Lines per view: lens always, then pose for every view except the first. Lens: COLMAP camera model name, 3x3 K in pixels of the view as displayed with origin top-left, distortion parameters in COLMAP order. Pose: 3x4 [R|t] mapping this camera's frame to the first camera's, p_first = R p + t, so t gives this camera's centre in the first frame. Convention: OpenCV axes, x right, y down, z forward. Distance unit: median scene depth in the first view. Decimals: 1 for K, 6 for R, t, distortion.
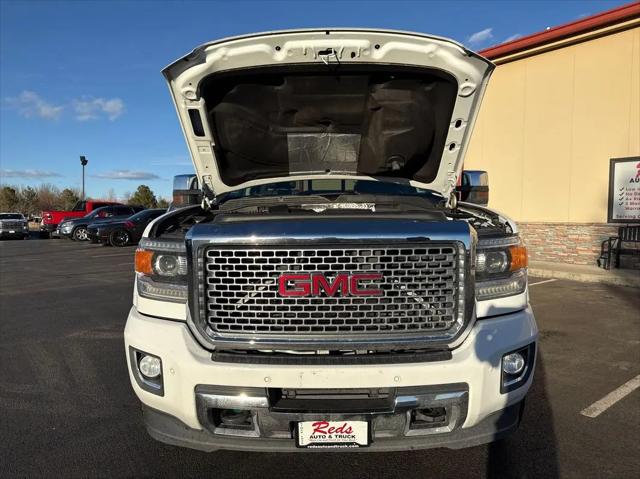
lens RADIAL K [[448.0, 0, 319.7], [0, 448.0, 233.7], [0, 0, 1]] dist [0.034043, -0.040730]
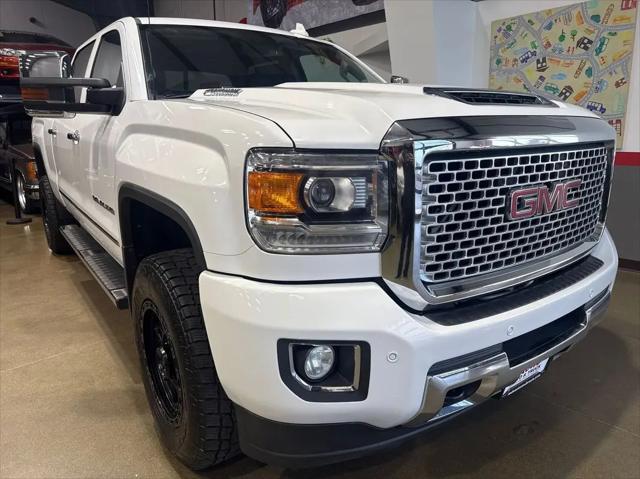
lens RADIAL K [[448.0, 0, 319.5], [0, 448.0, 240.3], [0, 0, 1]] dist [0.034043, -0.040730]
pose [[0.808189, -0.140437, 0.571933, -0.723768], [0.036811, 0.981299, 0.188940, 0.019735], [-0.587771, -0.131646, 0.798244, 0.557232]]
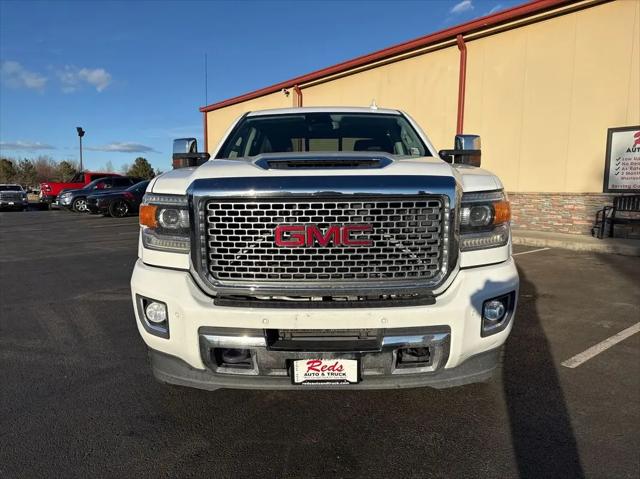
lens RADIAL K [[448.0, 0, 318.7], [0, 448.0, 233.7], [0, 0, 1]] dist [0.034043, -0.040730]
pose [[0.999998, 0.001884, 0.000053, 0.011640], [-0.001884, 0.998241, 0.059254, 0.043864], [0.000059, -0.059254, 0.998243, -0.063736]]
